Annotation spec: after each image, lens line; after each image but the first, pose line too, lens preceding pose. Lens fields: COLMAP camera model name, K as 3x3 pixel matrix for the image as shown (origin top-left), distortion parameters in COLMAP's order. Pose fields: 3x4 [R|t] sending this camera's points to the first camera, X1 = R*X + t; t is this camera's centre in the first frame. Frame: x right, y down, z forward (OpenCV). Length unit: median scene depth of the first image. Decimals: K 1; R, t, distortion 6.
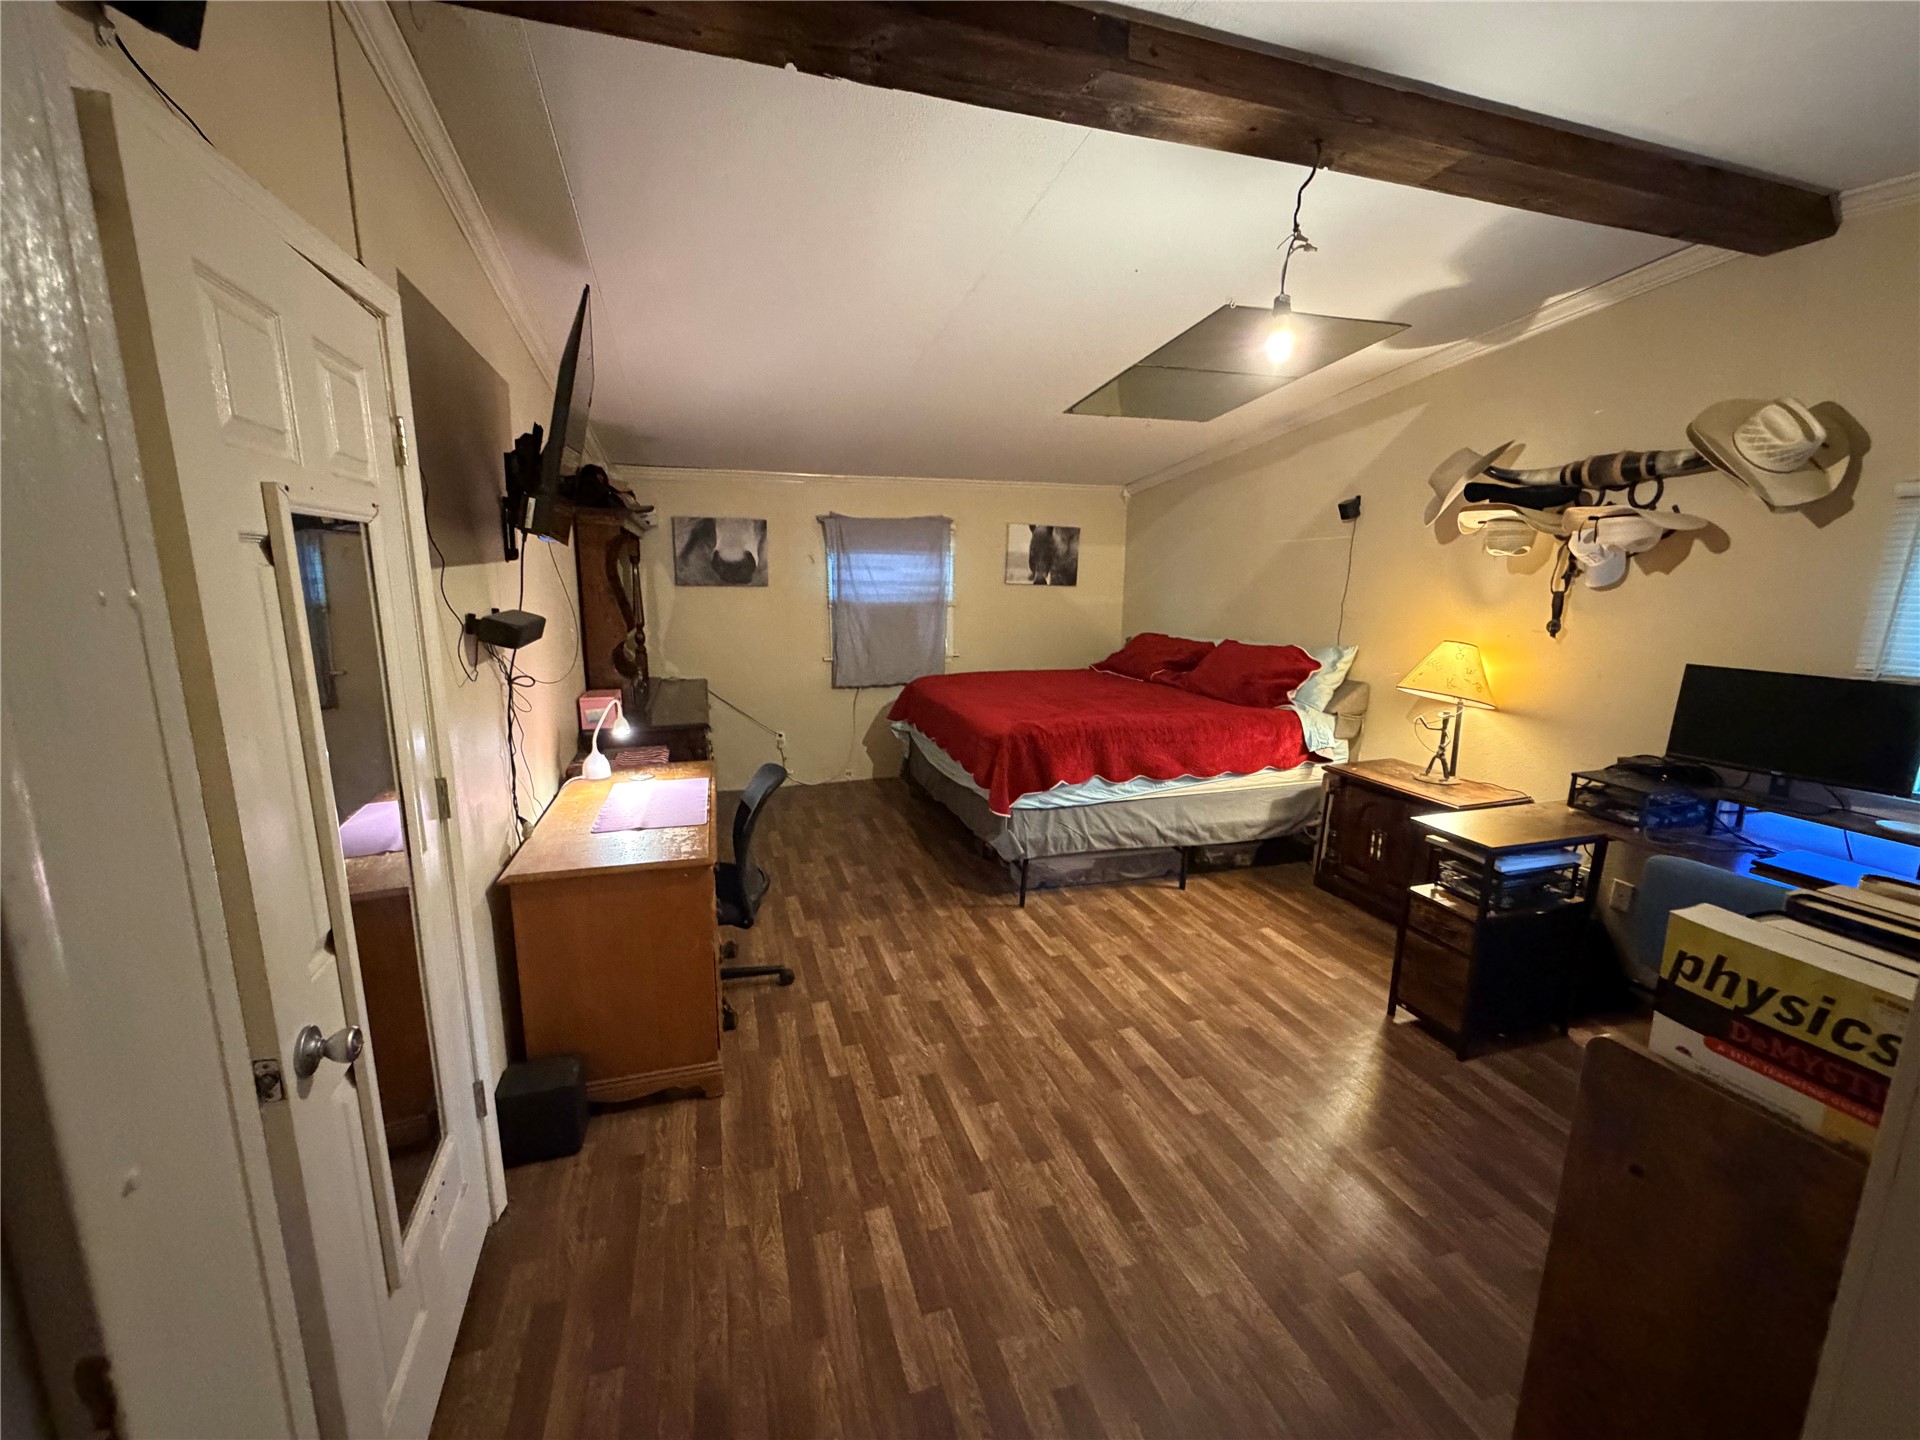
lens RADIAL K [[764.7, 0, 955.9], [0, 764.7, 720.2], [0, 0, 1]] dist [0.000706, -0.000307]
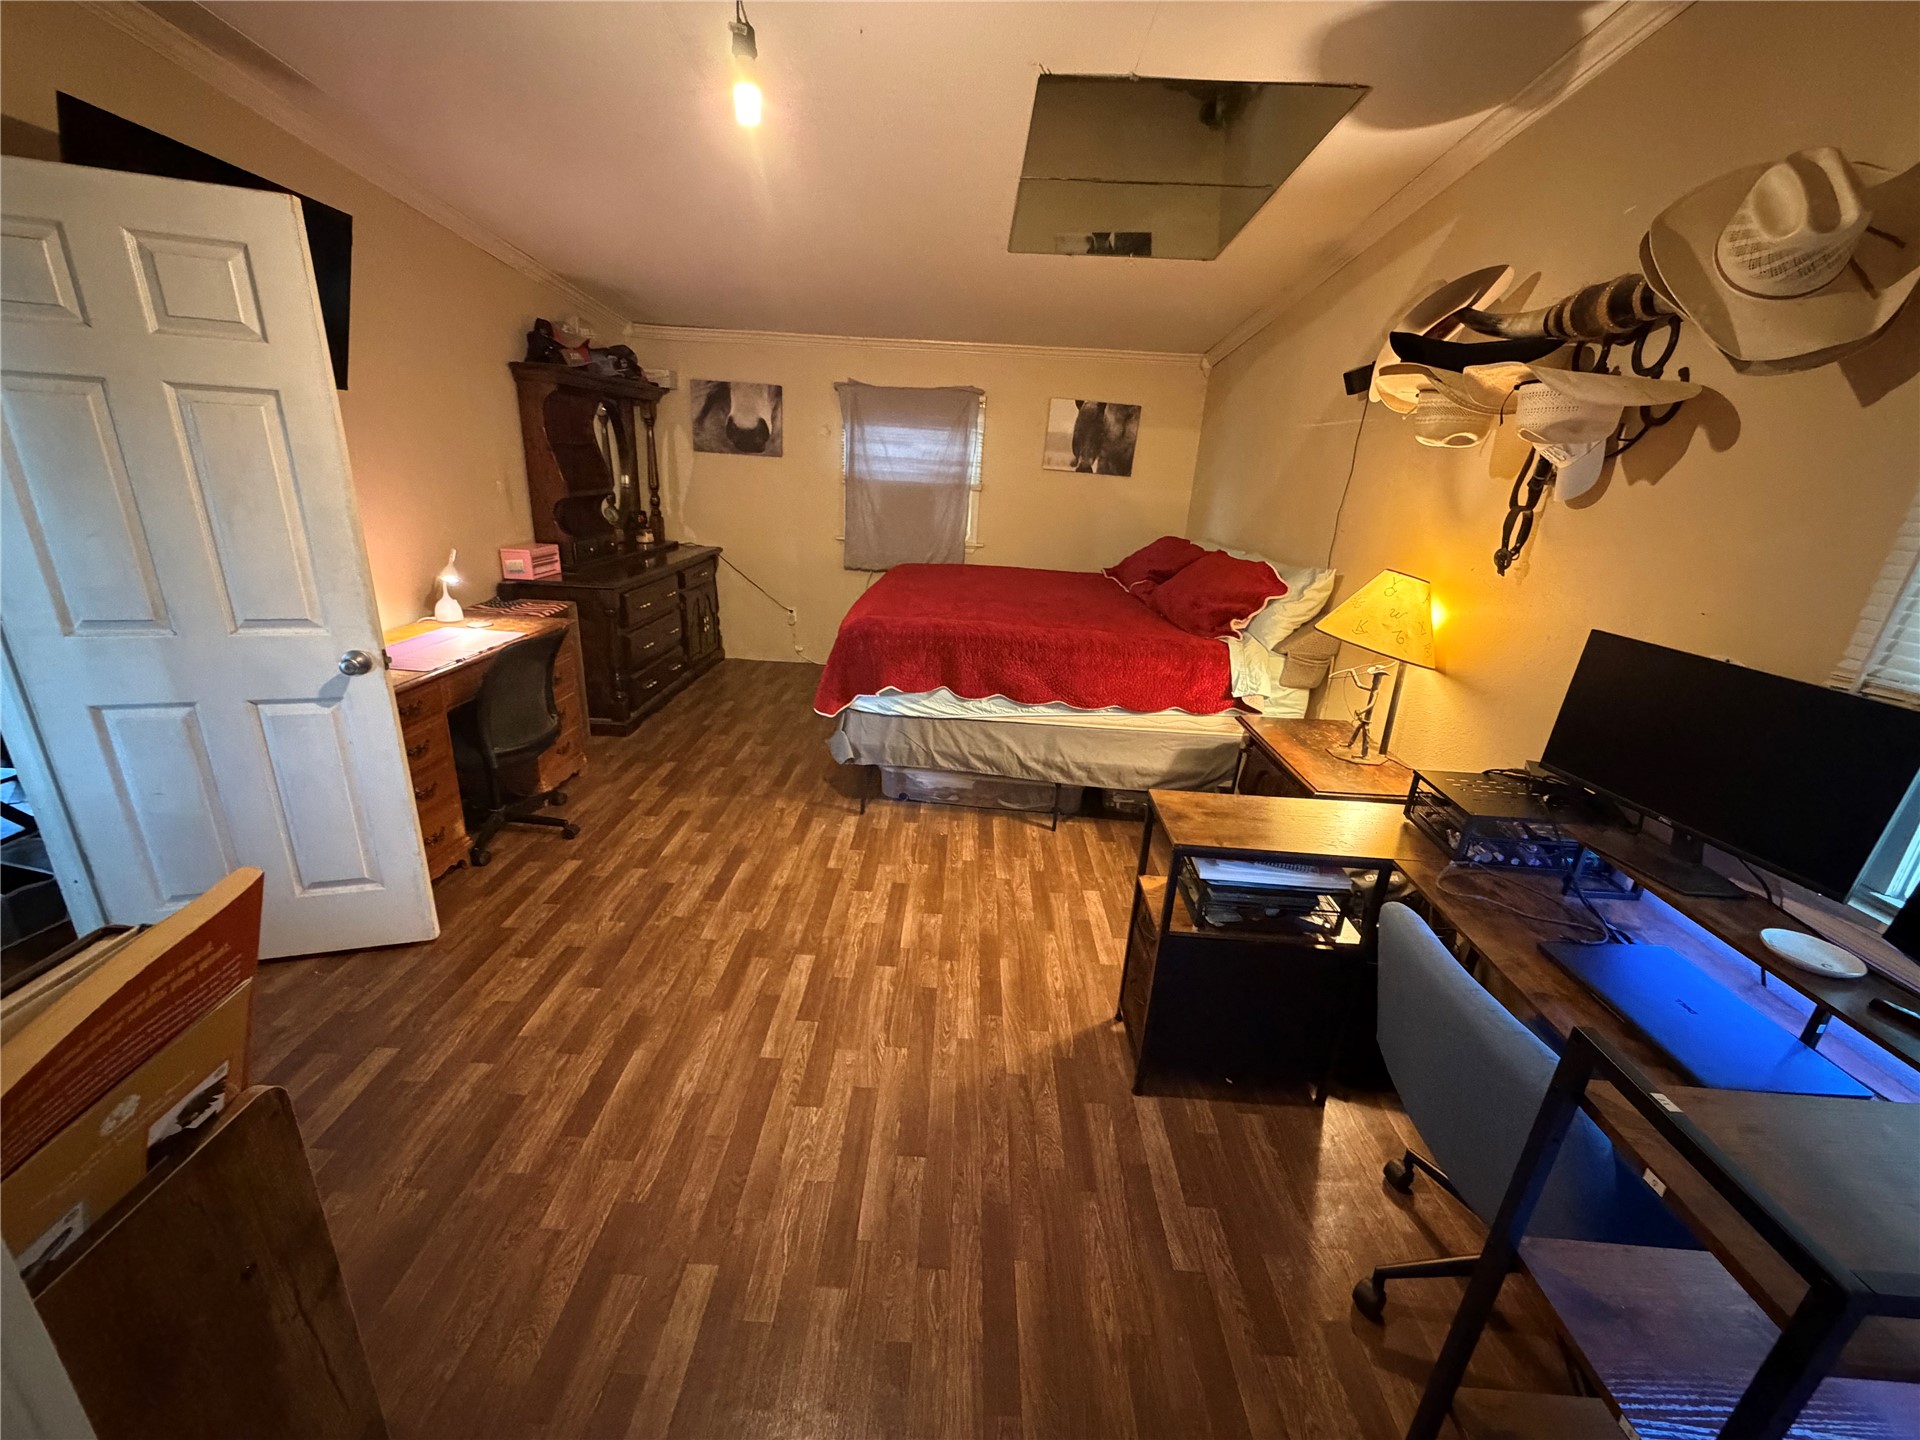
lens RADIAL K [[764.7, 0, 955.9], [0, 764.7, 720.2], [0, 0, 1]] dist [0.000706, -0.000307]
pose [[0.942278, 0.152991, -0.297834, 0.452839], [-0.111145, 0.981989, 0.152790, -0.026035], [0.315846, -0.110868, 0.942311, 0.159004]]
